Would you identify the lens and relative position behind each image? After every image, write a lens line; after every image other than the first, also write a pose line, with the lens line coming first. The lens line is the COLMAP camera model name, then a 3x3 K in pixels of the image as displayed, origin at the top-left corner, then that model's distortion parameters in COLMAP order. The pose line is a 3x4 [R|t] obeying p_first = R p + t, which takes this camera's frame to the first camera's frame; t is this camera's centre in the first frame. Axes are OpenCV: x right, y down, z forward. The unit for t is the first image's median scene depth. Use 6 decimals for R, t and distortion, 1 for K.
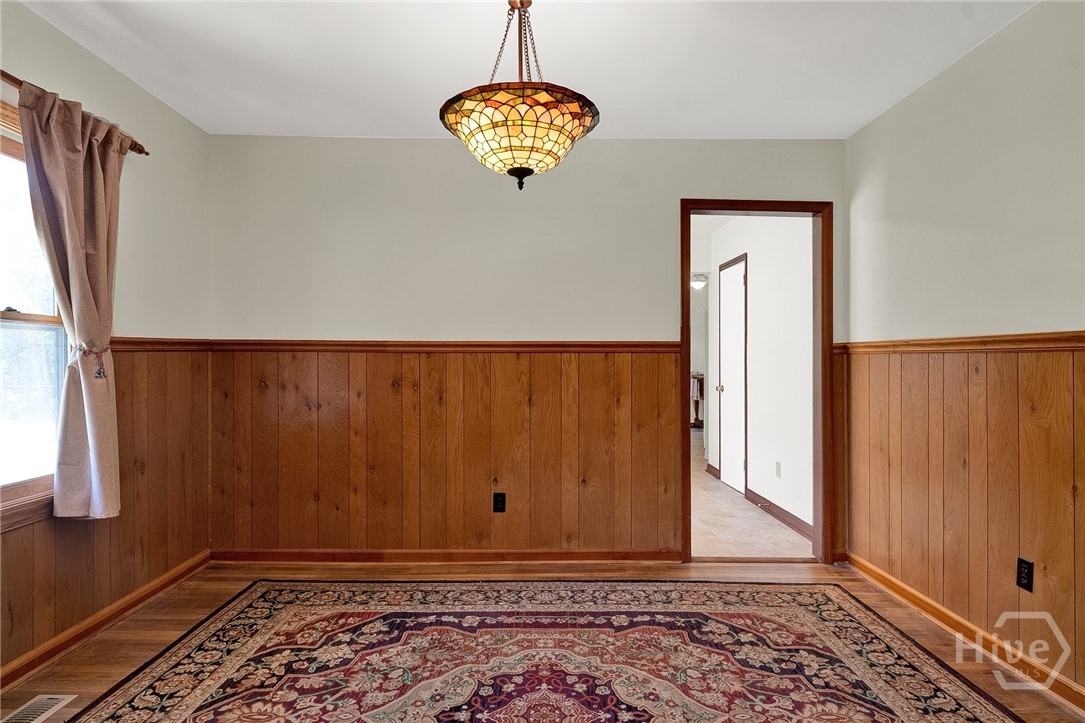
lens RADIAL K [[599.2, 0, 548.6], [0, 599.2, 361.9], [0, 0, 1]] dist [-0.006826, 0.006904]
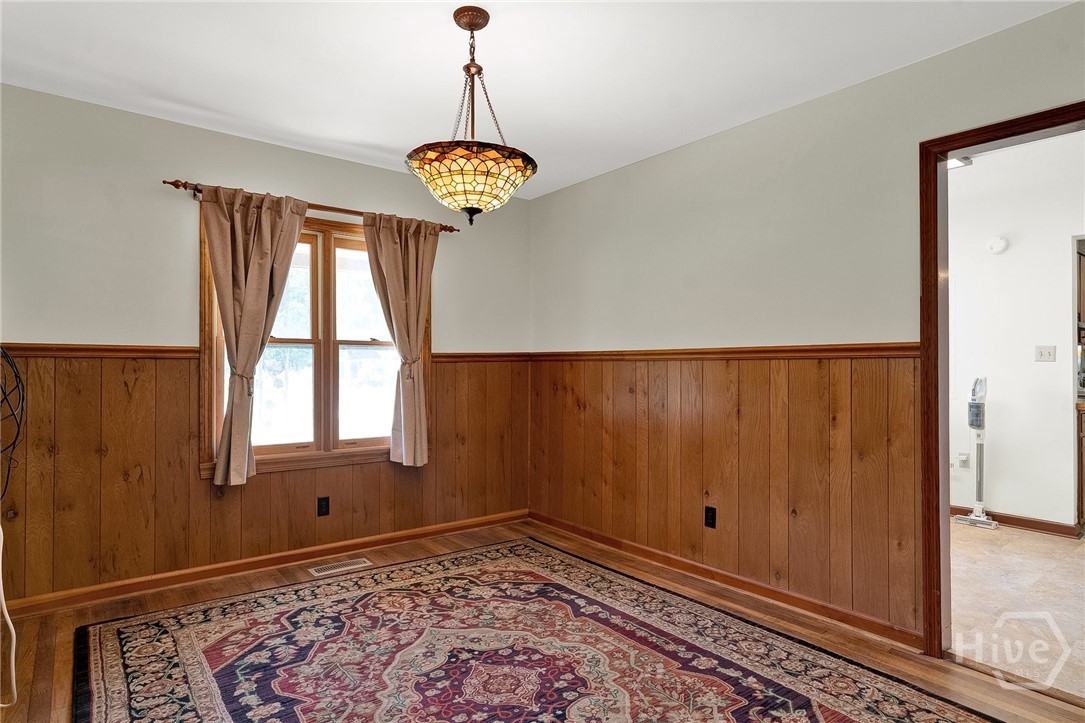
lens RADIAL K [[599.2, 0, 532.1], [0, 599.2, 362.6], [0, 0, 1]] dist [-0.006826, 0.006904]
pose [[0.599612, -0.006678, -0.800263, 0.572694], [-0.002307, 0.999947, -0.010073, -0.001347], [0.800287, 0.007886, 0.599565, 0.224104]]
